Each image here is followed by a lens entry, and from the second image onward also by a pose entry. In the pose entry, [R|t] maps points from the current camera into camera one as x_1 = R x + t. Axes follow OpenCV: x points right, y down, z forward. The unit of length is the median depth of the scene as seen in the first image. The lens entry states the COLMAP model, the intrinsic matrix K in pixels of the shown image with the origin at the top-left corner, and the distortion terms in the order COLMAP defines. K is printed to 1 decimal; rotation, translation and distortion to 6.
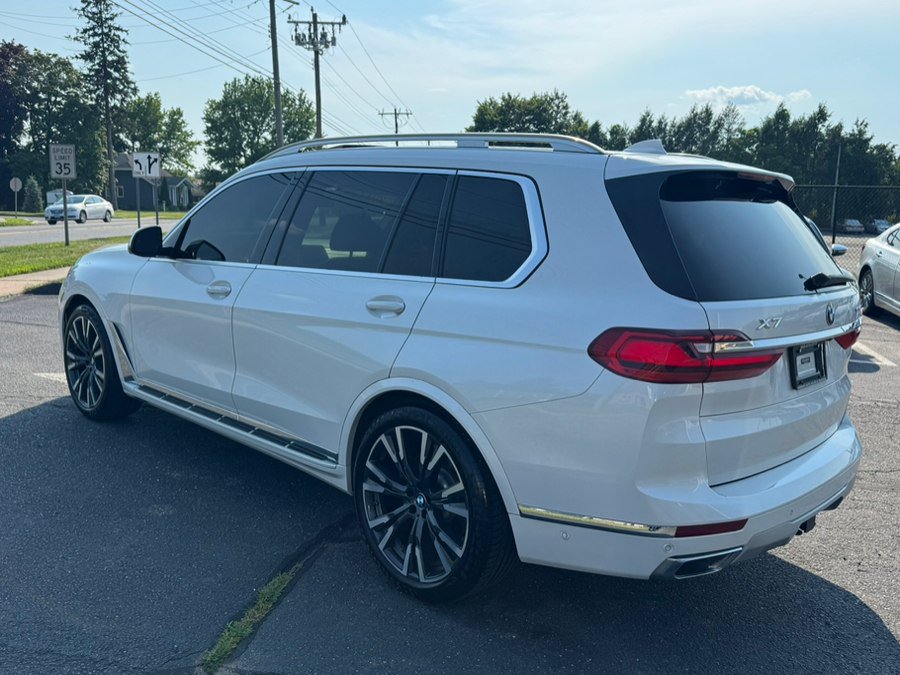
lens RADIAL K [[794.2, 0, 448.6], [0, 794.2, 332.7], [0, 0, 1]] dist [0.087786, -0.119756]
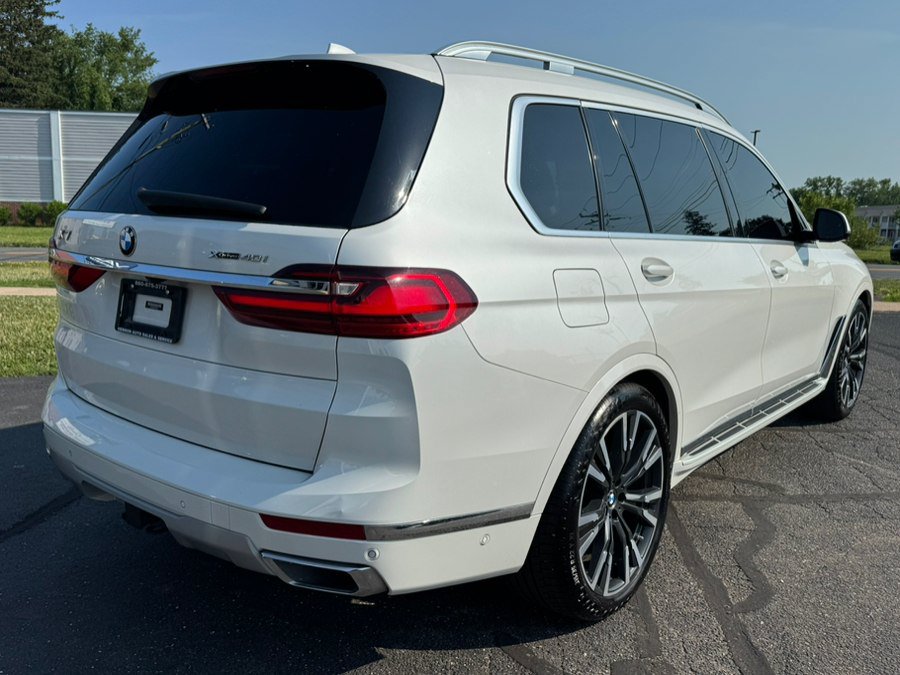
lens RADIAL K [[796.0, 0, 445.3], [0, 796.0, 339.7], [0, 0, 1]] dist [0.074882, -0.098492]
pose [[0.101247, 0.136472, -0.985457, 0.115397], [-0.184040, 0.976019, 0.116257, -0.006987], [0.977690, 0.169593, 0.123935, 0.110522]]
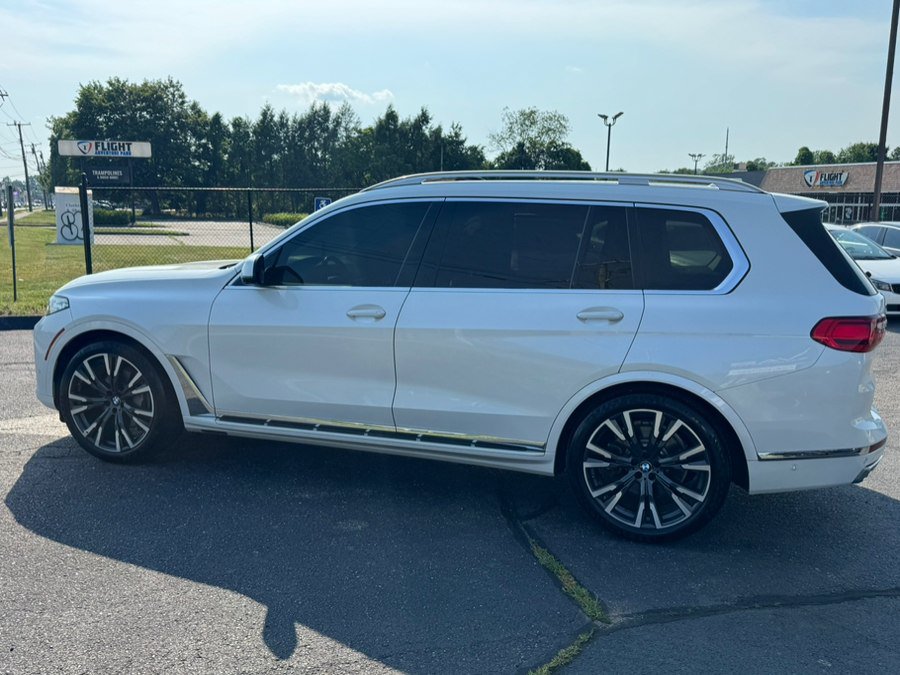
lens RADIAL K [[794.2, 0, 445.4], [0, 794.2, 342.3], [0, 0, 1]] dist [0.087786, -0.119756]
pose [[0.886815, -0.091108, 0.453055, -0.086092], [0.081358, 0.995841, 0.041011, -0.006313], [-0.454908, 0.000491, 0.890539, 0.001457]]
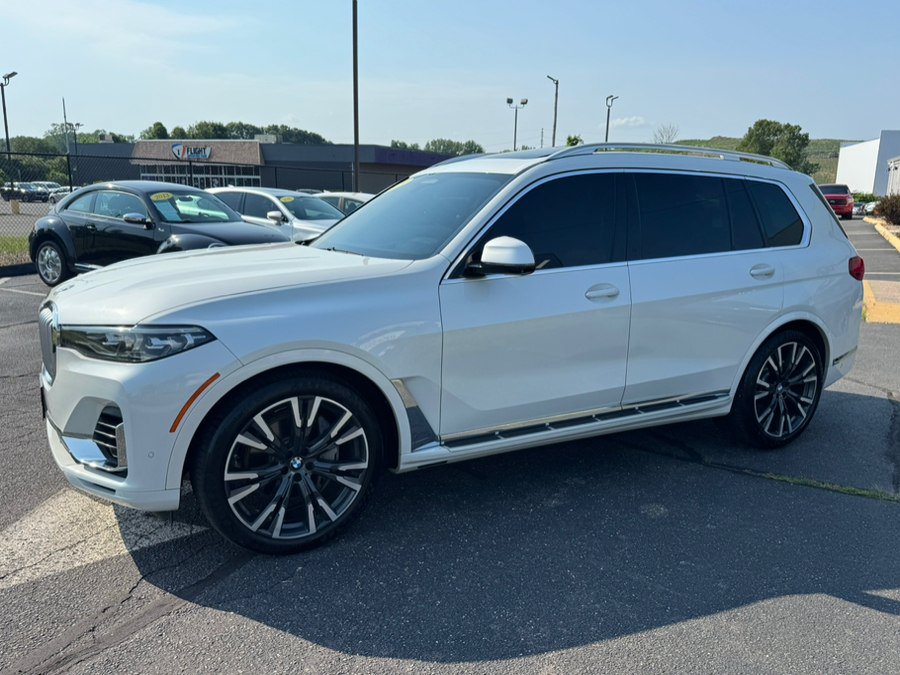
lens RADIAL K [[722.6, 0, 453.9], [0, 722.6, 342.2], [0, 0, 1]] dist [0.083135, -0.117228]
pose [[0.261824, -0.222539, 0.939108, -0.153549], [0.140310, 0.971492, 0.191094, -0.024631], [-0.954862, 0.081733, 0.285585, 0.117982]]
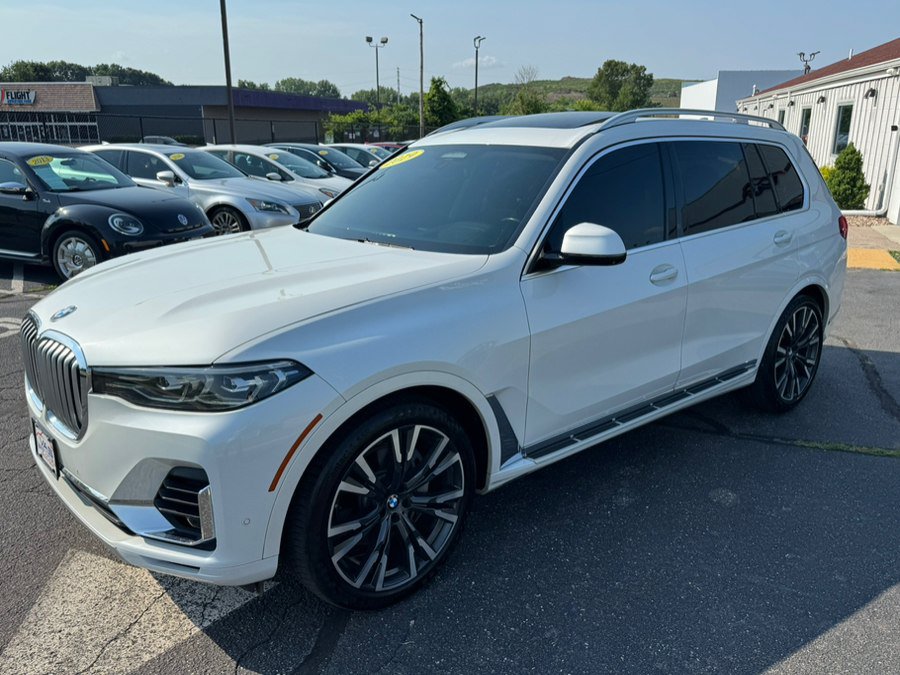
lens RADIAL K [[722.6, 0, 458.7], [0, 722.6, 339.5], [0, 0, 1]] dist [0.083135, -0.117228]
pose [[0.065981, -0.300399, 0.951529, -0.145373], [0.156379, 0.944936, 0.287474, -0.033784], [-0.985491, 0.129831, 0.109324, 0.147295]]
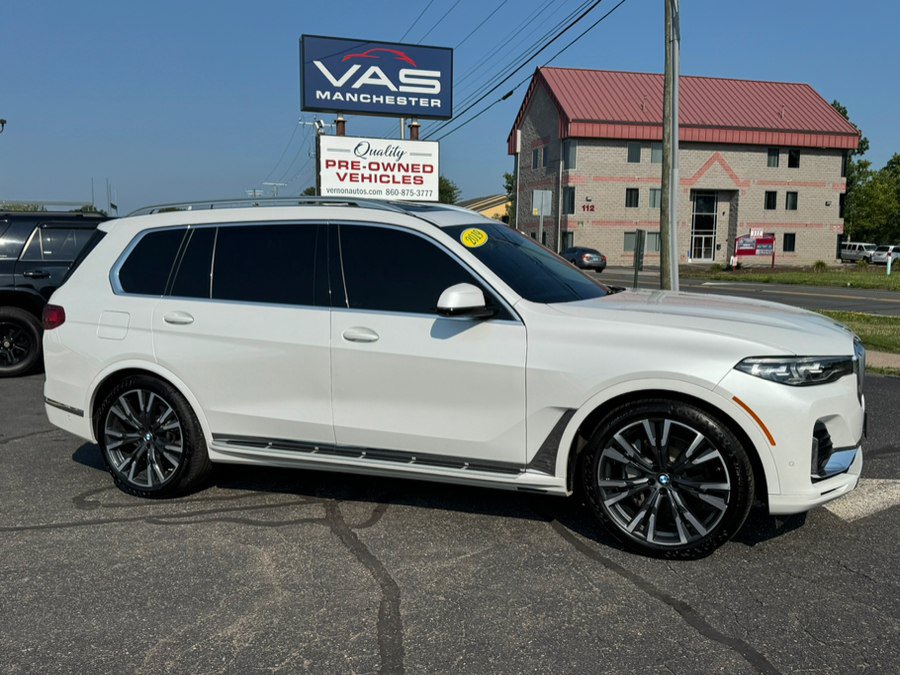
lens RADIAL K [[858.8, 0, 435.3], [0, 858.8, 356.4], [0, 0, 1]] dist [0.049131, 0.000000]
pose [[-0.936227, 0.030421, -0.350077, 0.044131], [-0.070721, 0.959549, 0.272515, -0.049364], [0.344206, 0.279894, -0.896204, 0.305967]]
